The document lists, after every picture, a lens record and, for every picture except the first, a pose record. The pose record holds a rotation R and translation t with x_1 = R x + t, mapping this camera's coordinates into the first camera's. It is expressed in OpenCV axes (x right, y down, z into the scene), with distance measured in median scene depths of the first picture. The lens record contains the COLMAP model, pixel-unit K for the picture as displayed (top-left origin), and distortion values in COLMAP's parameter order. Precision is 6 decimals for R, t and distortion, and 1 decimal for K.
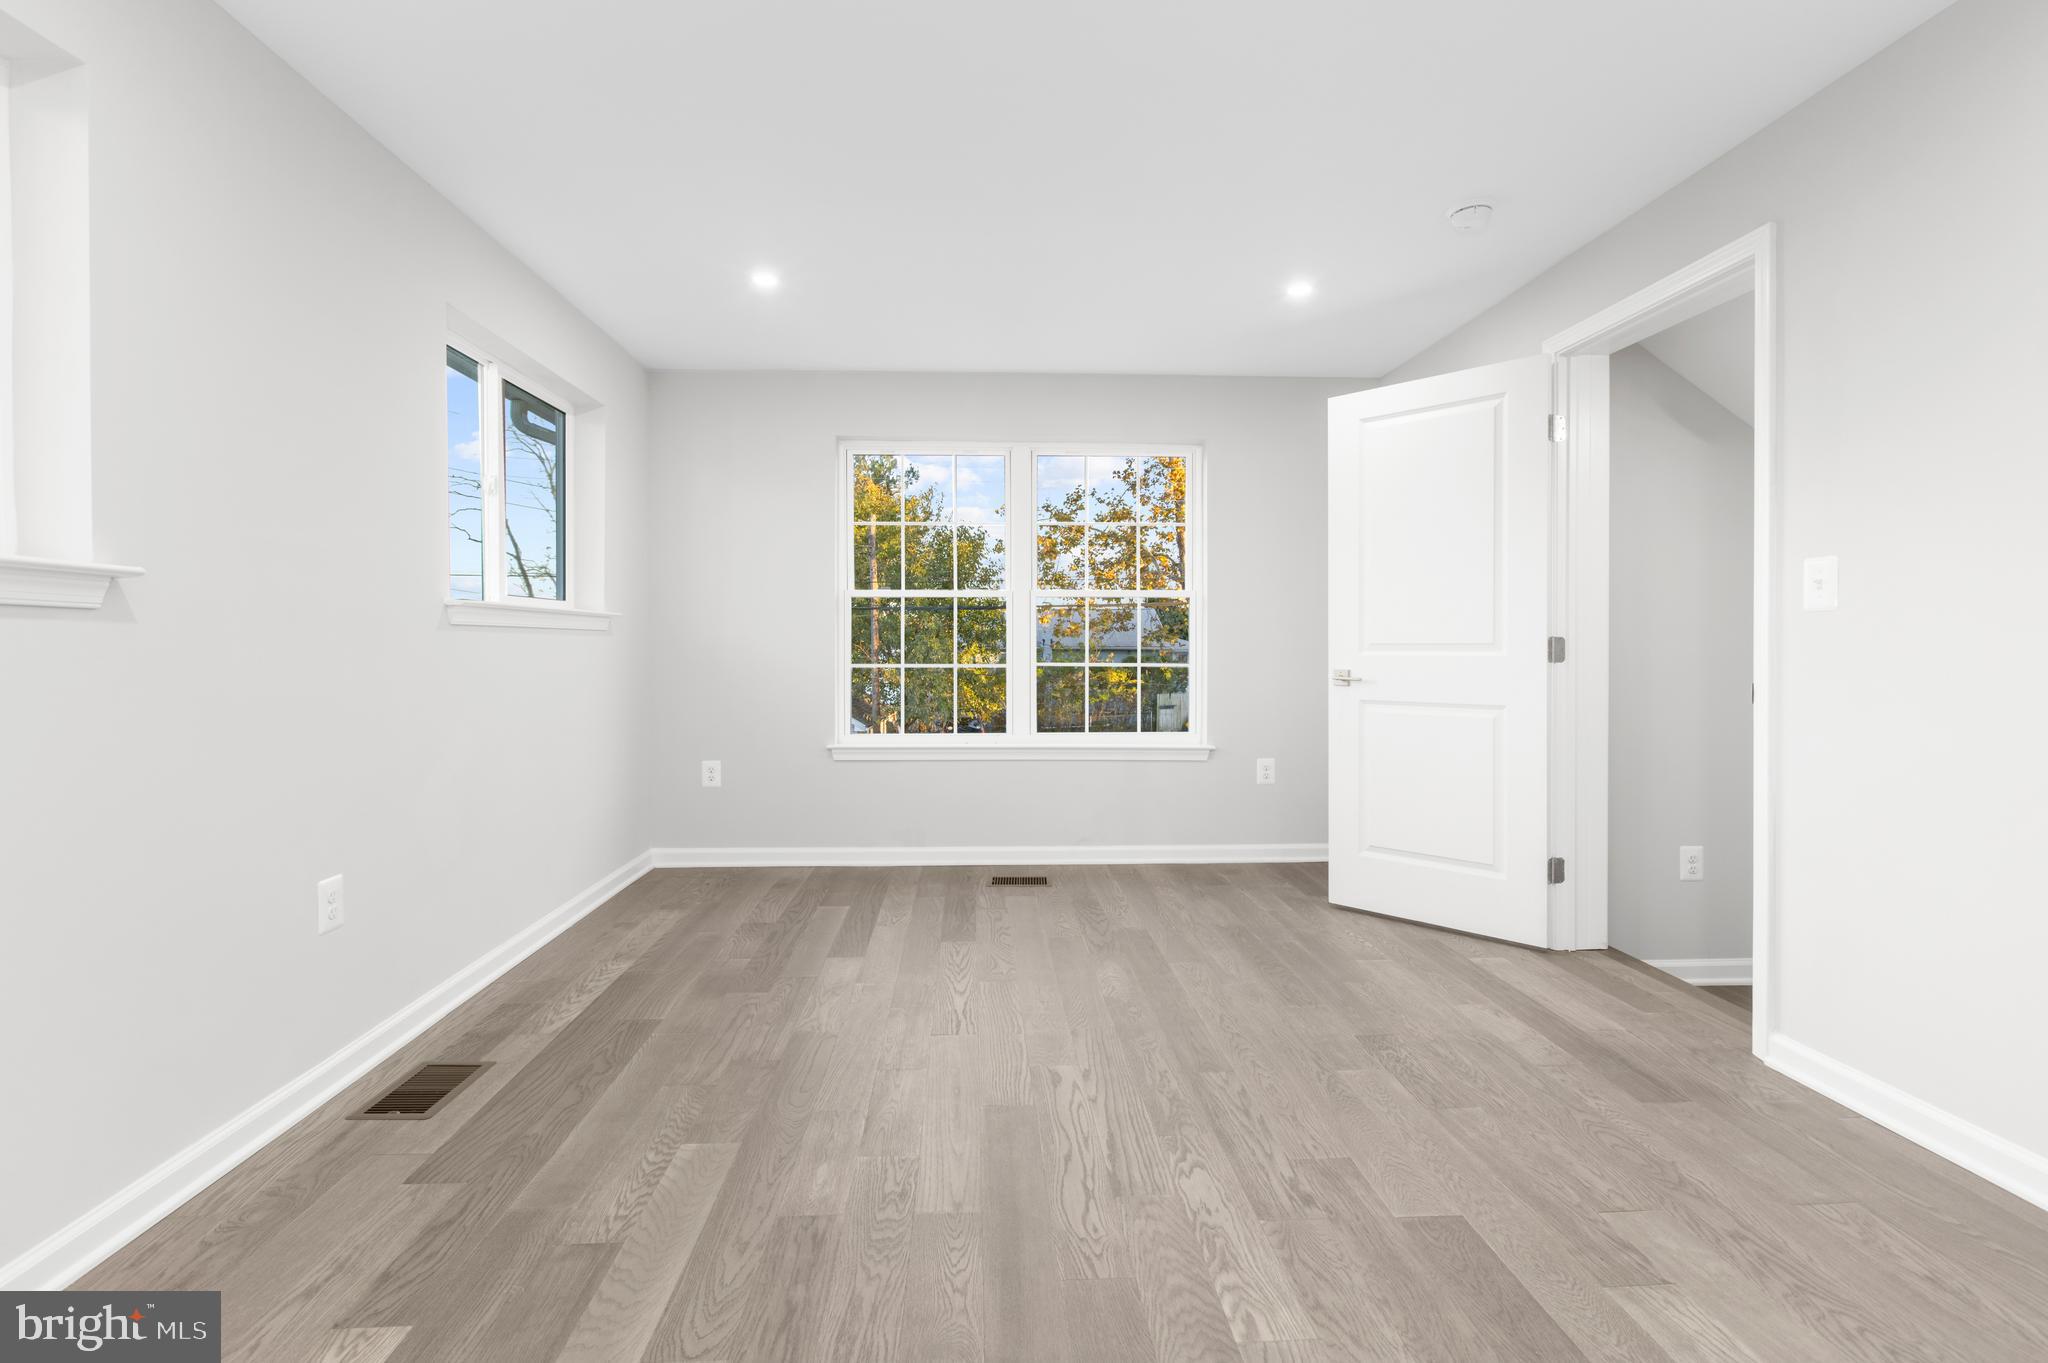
lens RADIAL K [[942.6, 0, 1021.2], [0, 942.6, 656.6], [0, 0, 1]] dist [-0.000487, -0.000663]
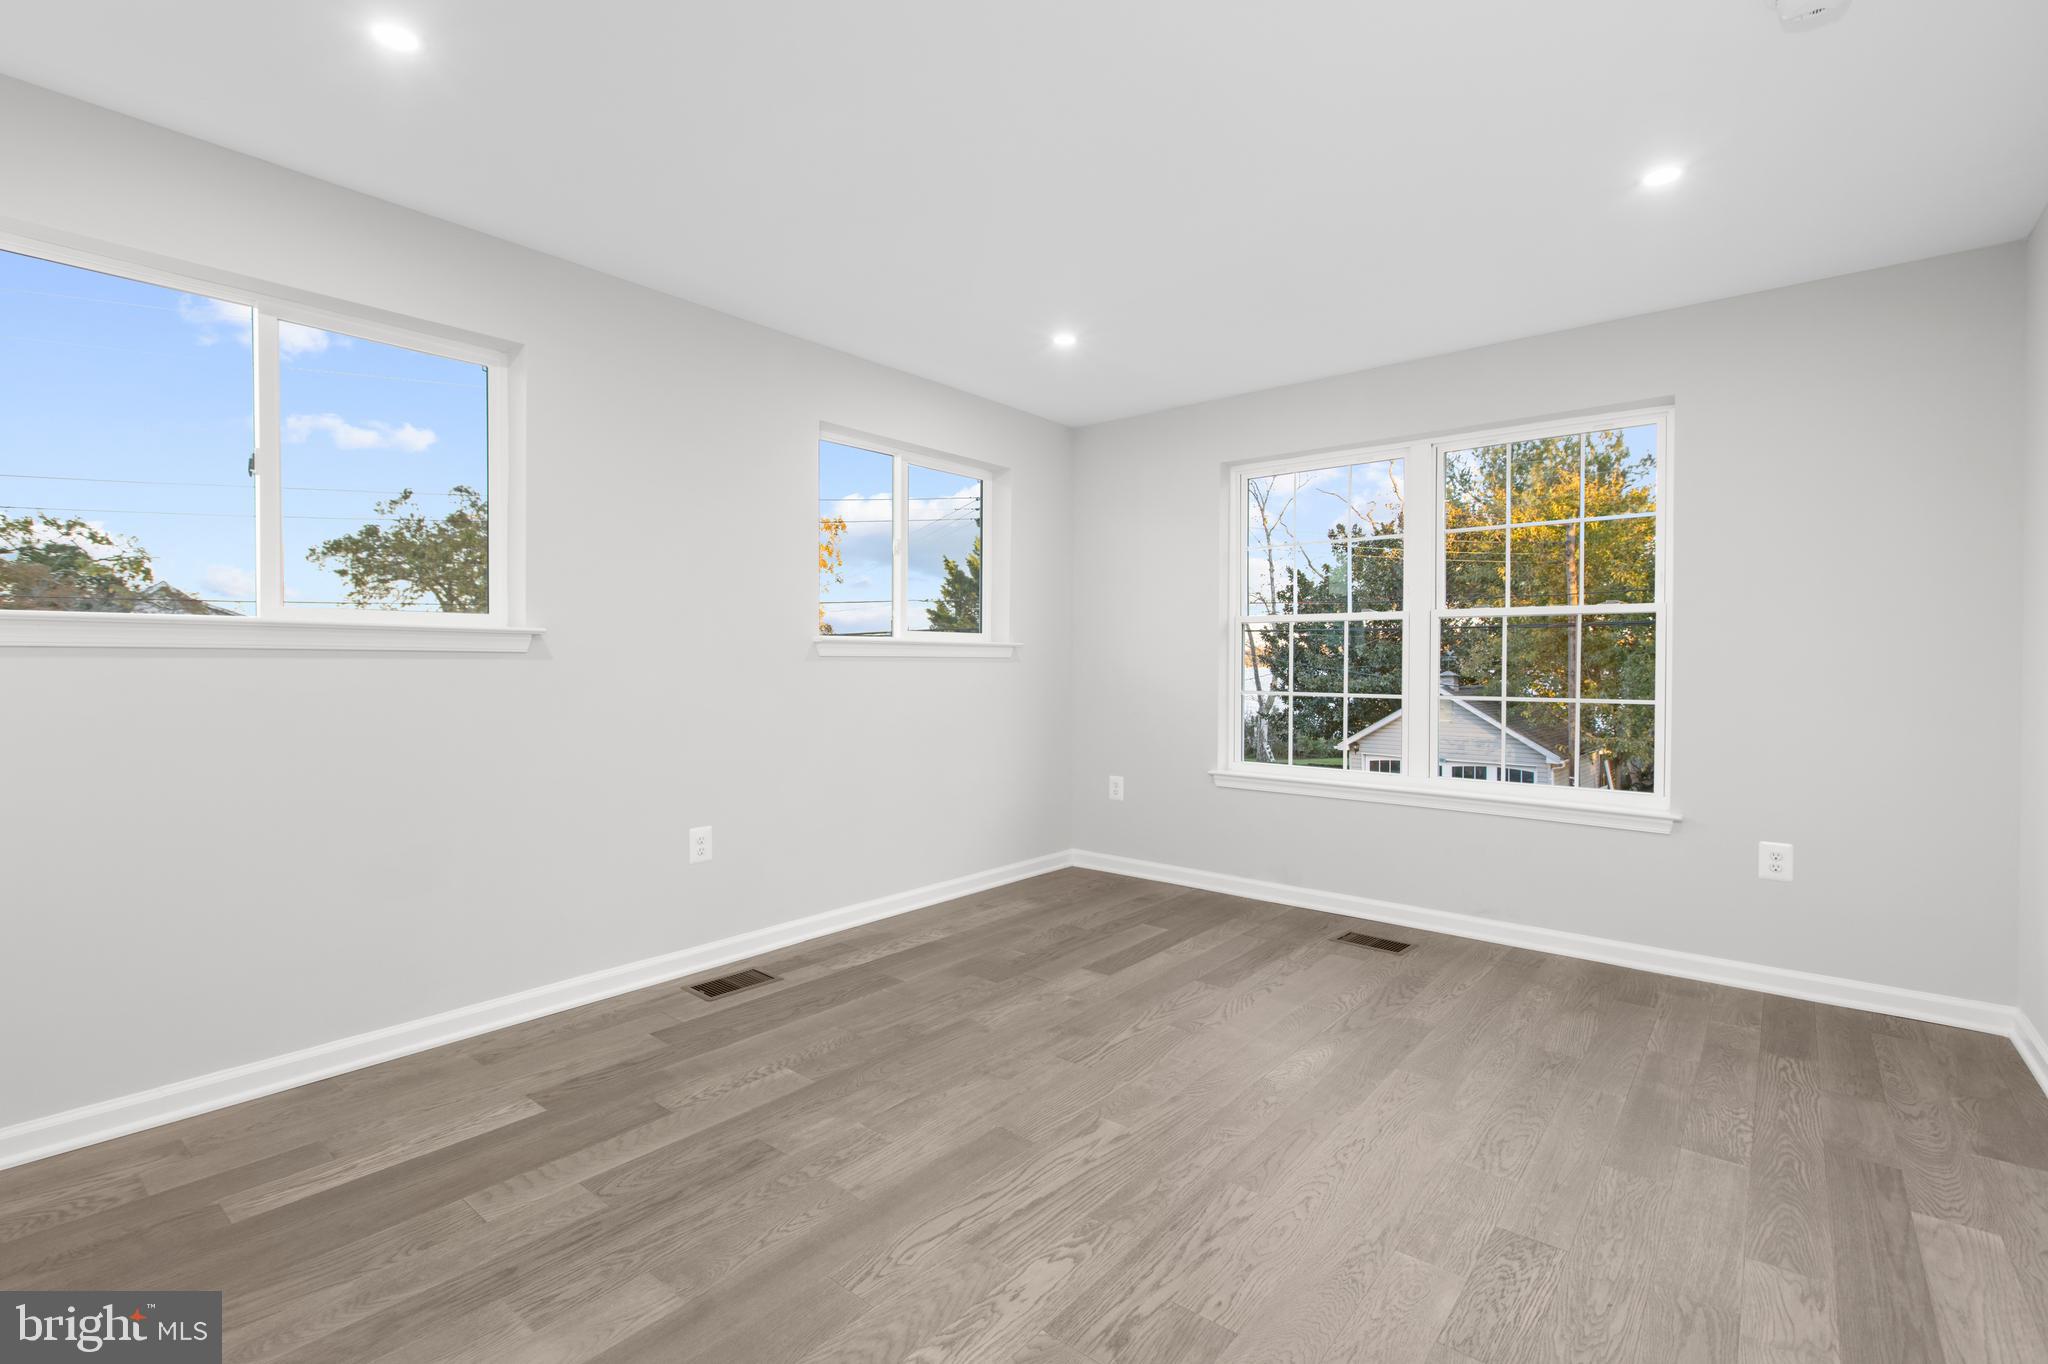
lens RADIAL K [[930.3, 0, 1016.7], [0, 930.3, 672.3], [0, 0, 1]] dist [-0.001696, -0.000688]
pose [[0.732928, 0.010270, -0.680228, 0.685309], [-0.012562, 0.999920, 0.001561, -0.021781], [0.680190, 0.007401, 0.732999, 0.275582]]
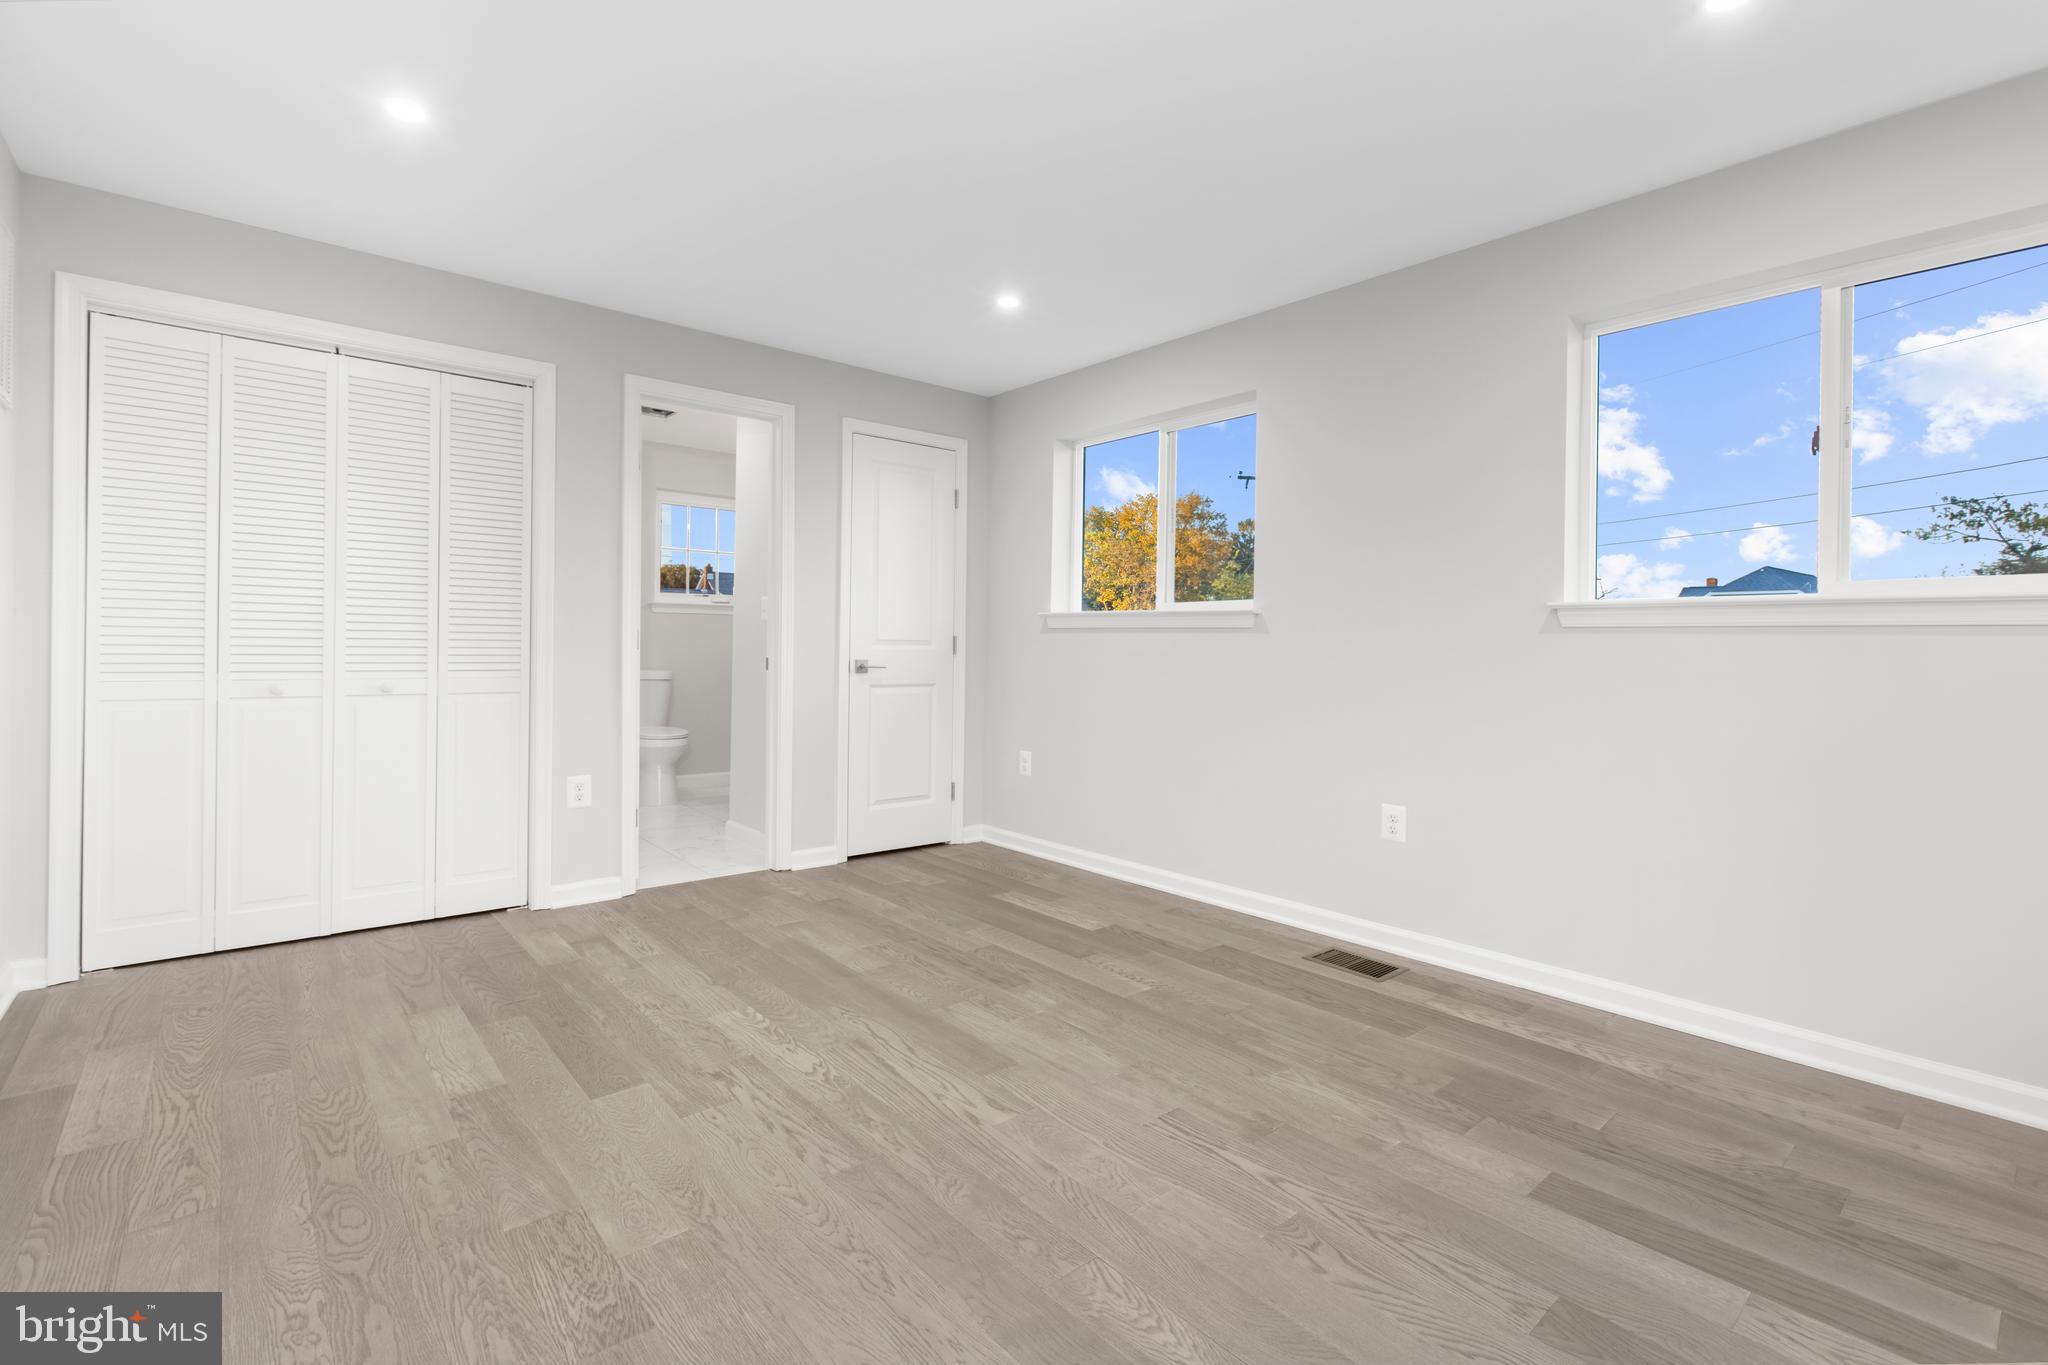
lens RADIAL K [[913.3, 0, 1024.7], [0, 913.3, 655.8], [0, 0, 1]] dist [0.001093, -0.000680]
pose [[-0.792069, 0.000203, -0.610431, 0.622781], [-0.018482, 0.999534, 0.024314, -0.020962], [0.610151, 0.030540, -0.791696, 1.891778]]
